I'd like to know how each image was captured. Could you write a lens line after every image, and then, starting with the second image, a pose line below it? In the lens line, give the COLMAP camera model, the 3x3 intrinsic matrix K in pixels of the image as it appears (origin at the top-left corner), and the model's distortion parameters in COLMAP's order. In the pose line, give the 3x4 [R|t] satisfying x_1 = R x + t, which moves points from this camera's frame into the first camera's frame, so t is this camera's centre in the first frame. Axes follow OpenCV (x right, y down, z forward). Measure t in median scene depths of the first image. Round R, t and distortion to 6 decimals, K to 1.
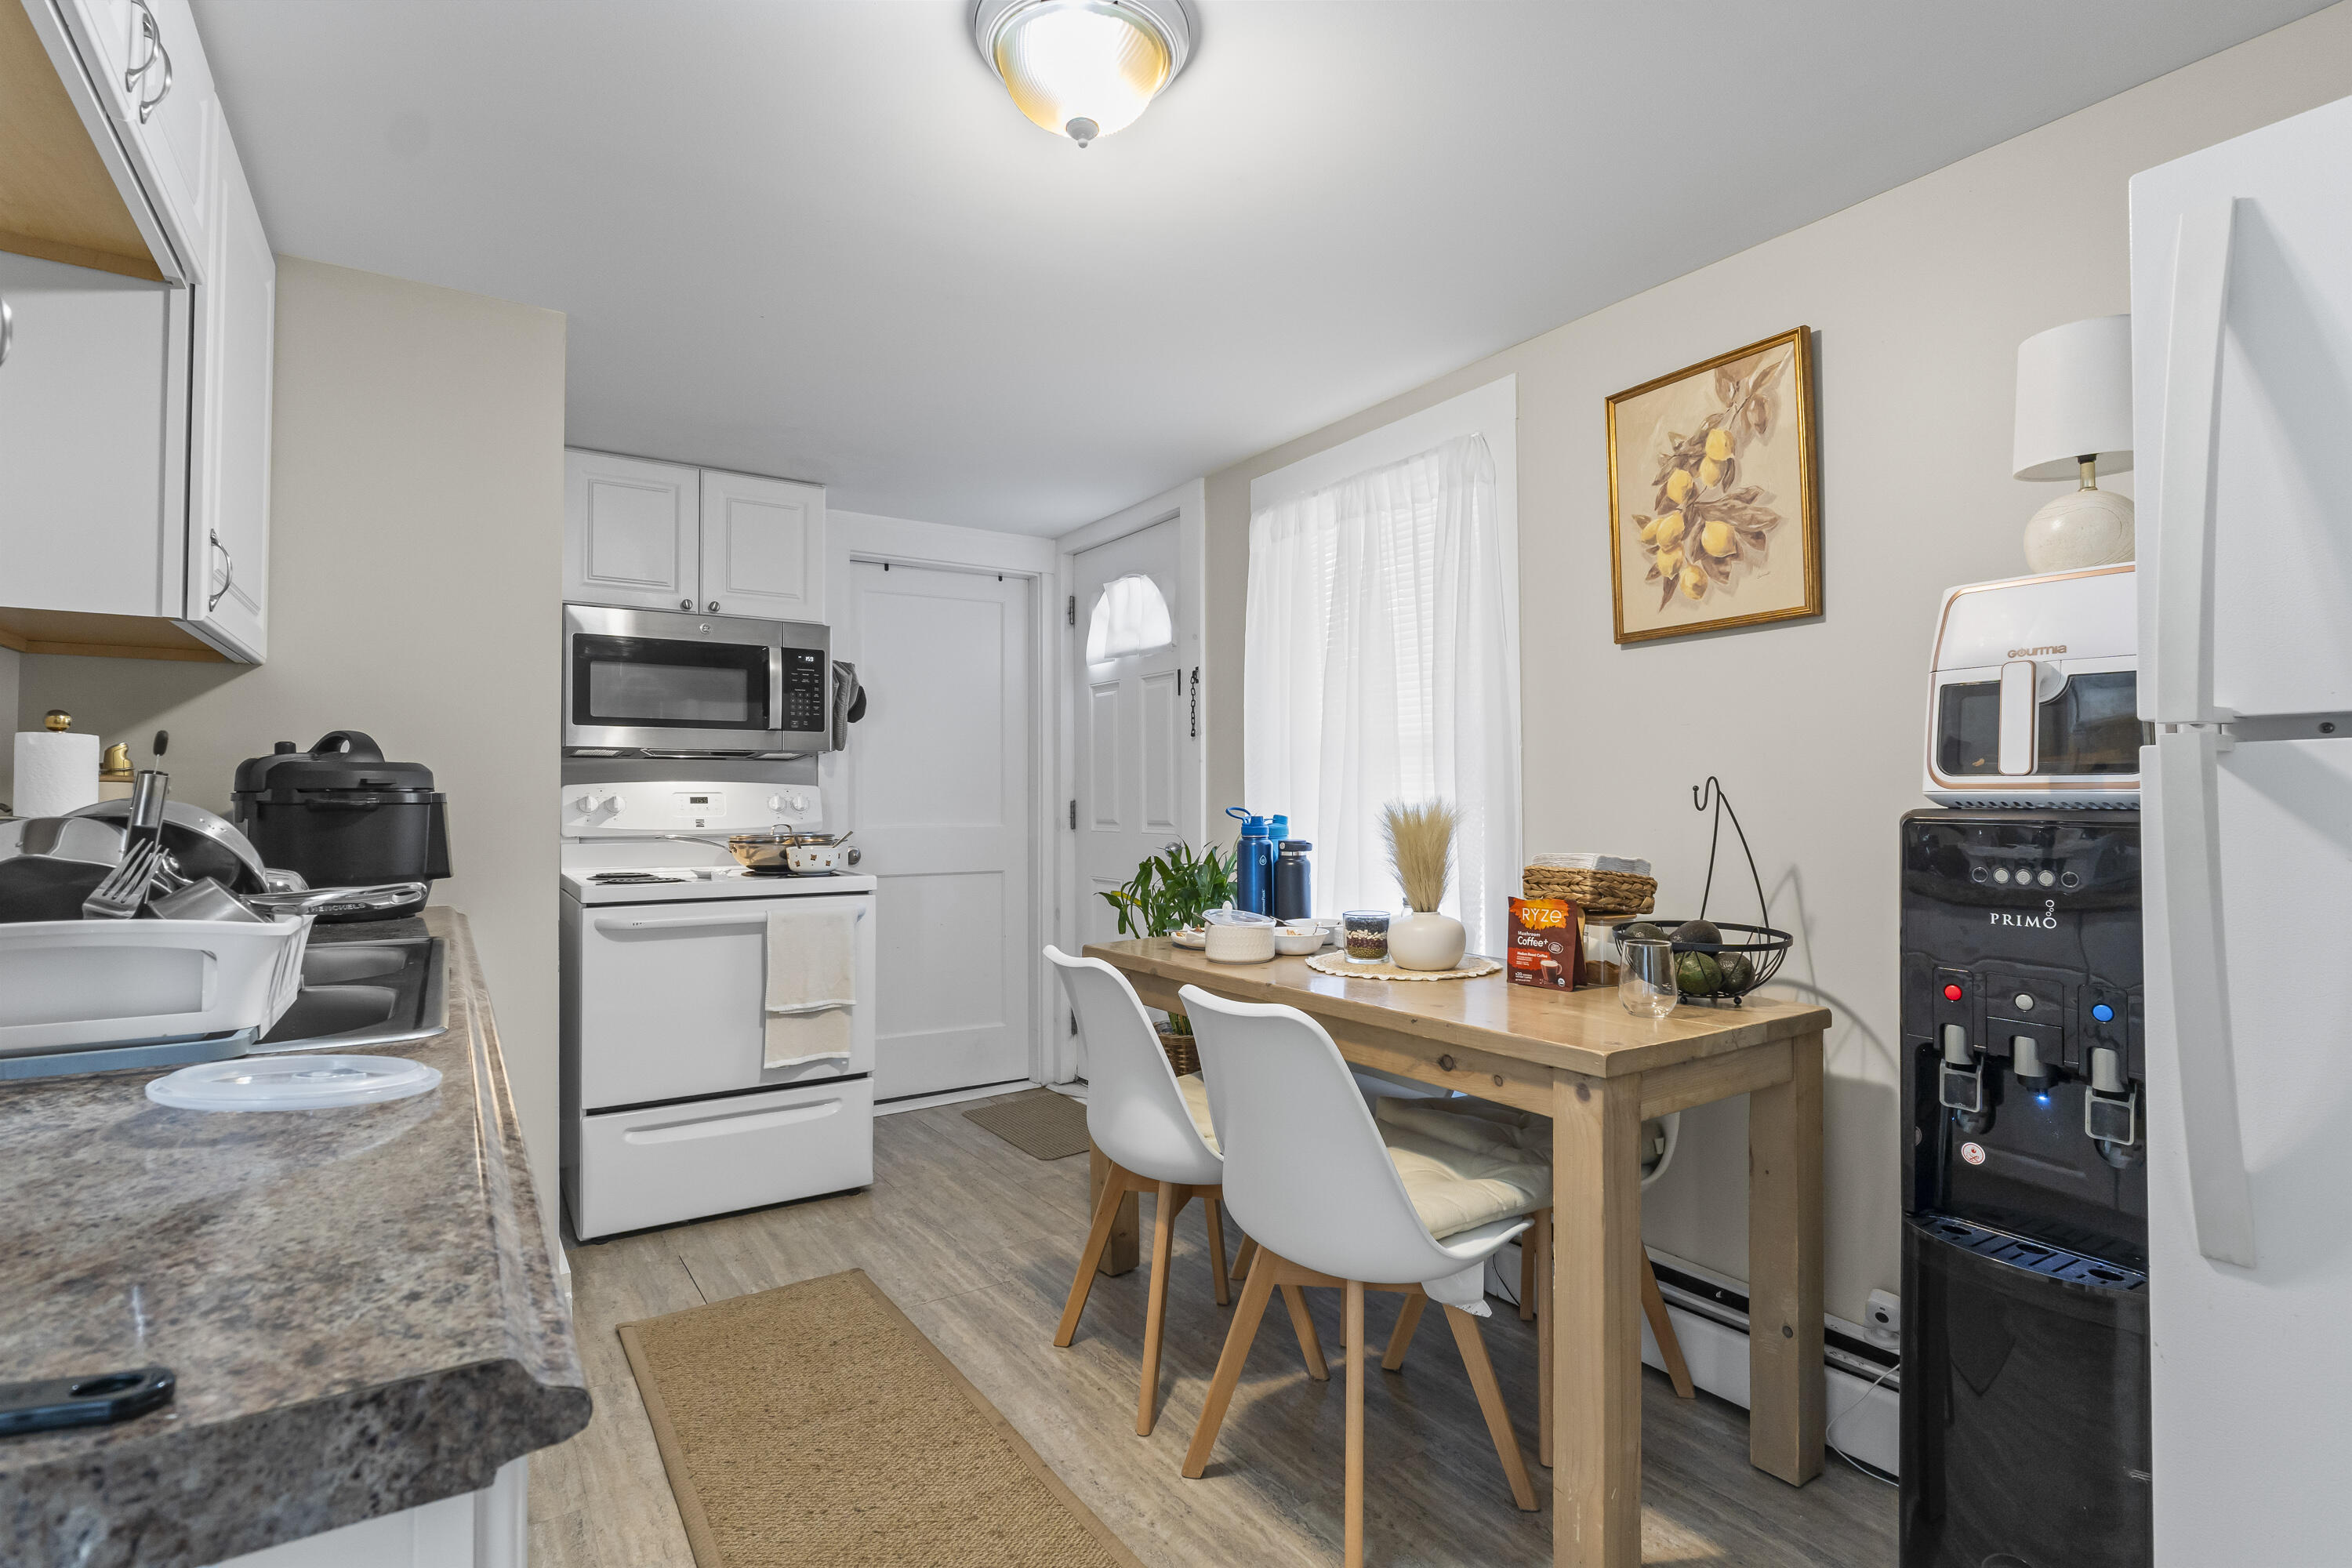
lens RADIAL K [[1136.2, 0, 1176.0], [0, 1136.2, 784.0], [0, 0, 1]] dist [0.000300, -0.000097]
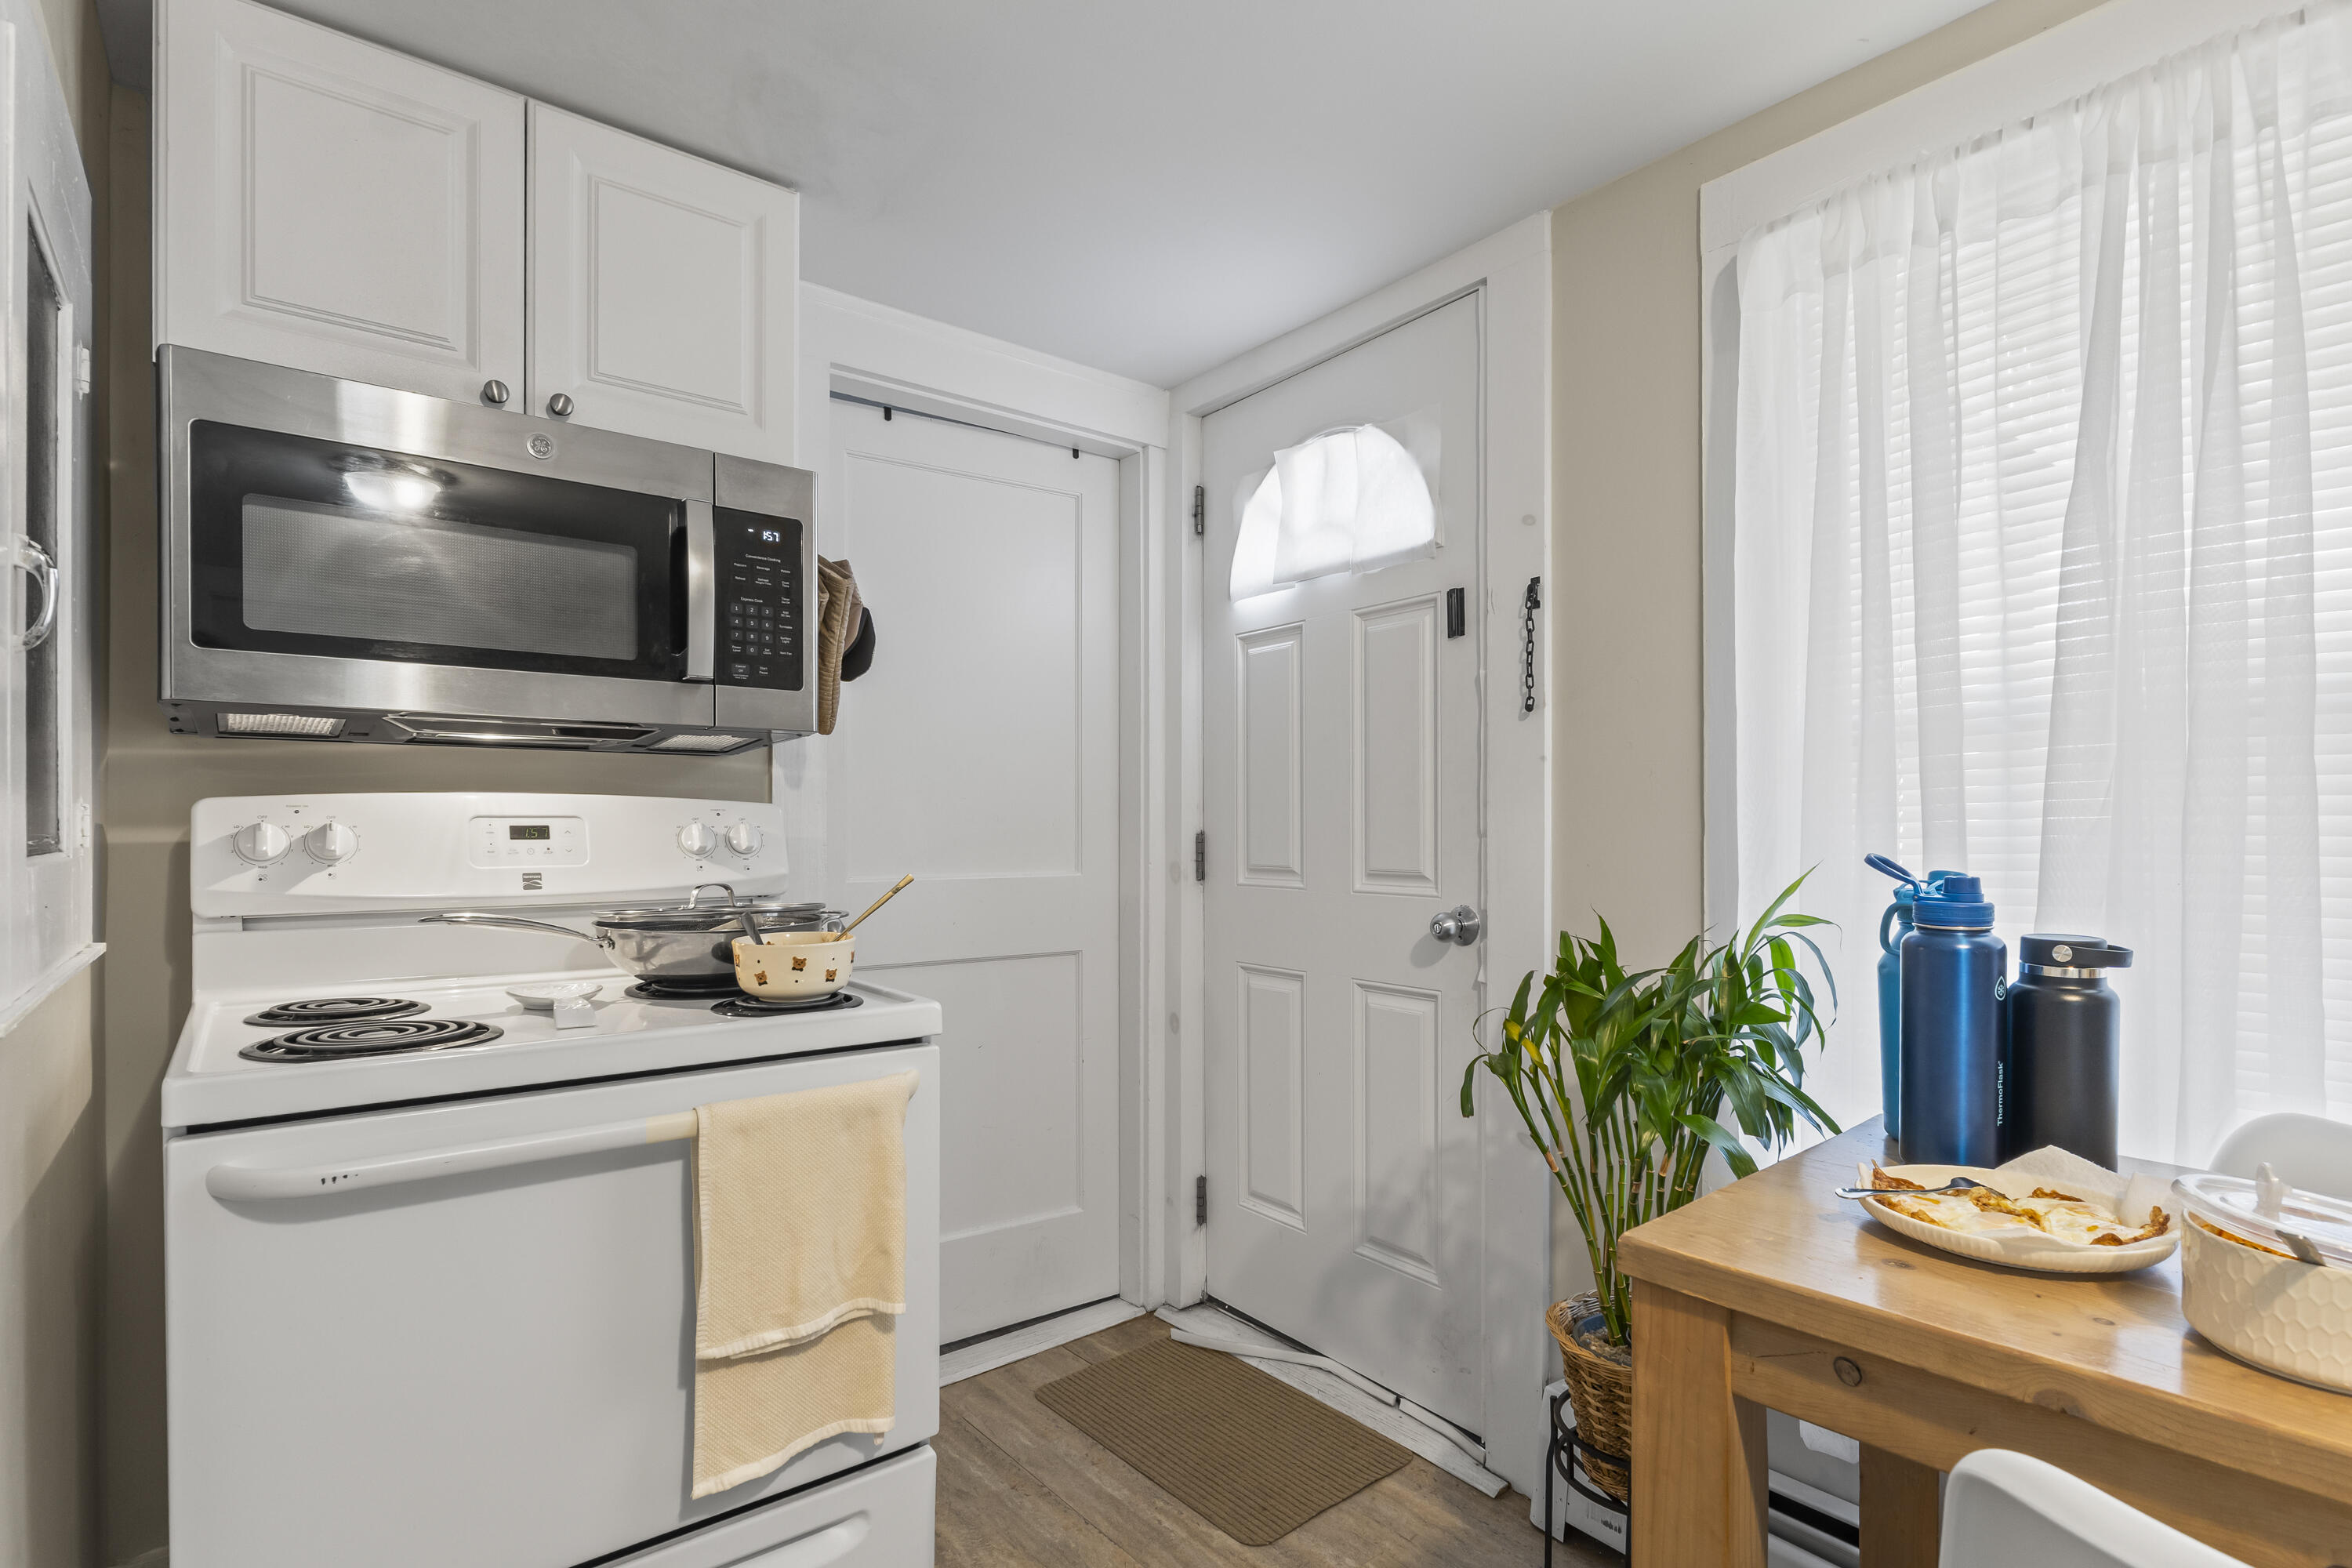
lens RADIAL K [[1157.0, 0, 1178.3], [0, 1157.0, 832.1], [0, 0, 1]] dist [-0.001628, -0.000701]
pose [[0.995638, 0.001040, 0.093296, -0.196906], [-0.002685, 0.999843, 0.017515, 0.005014], [-0.093263, -0.017689, 0.995484, 0.497199]]
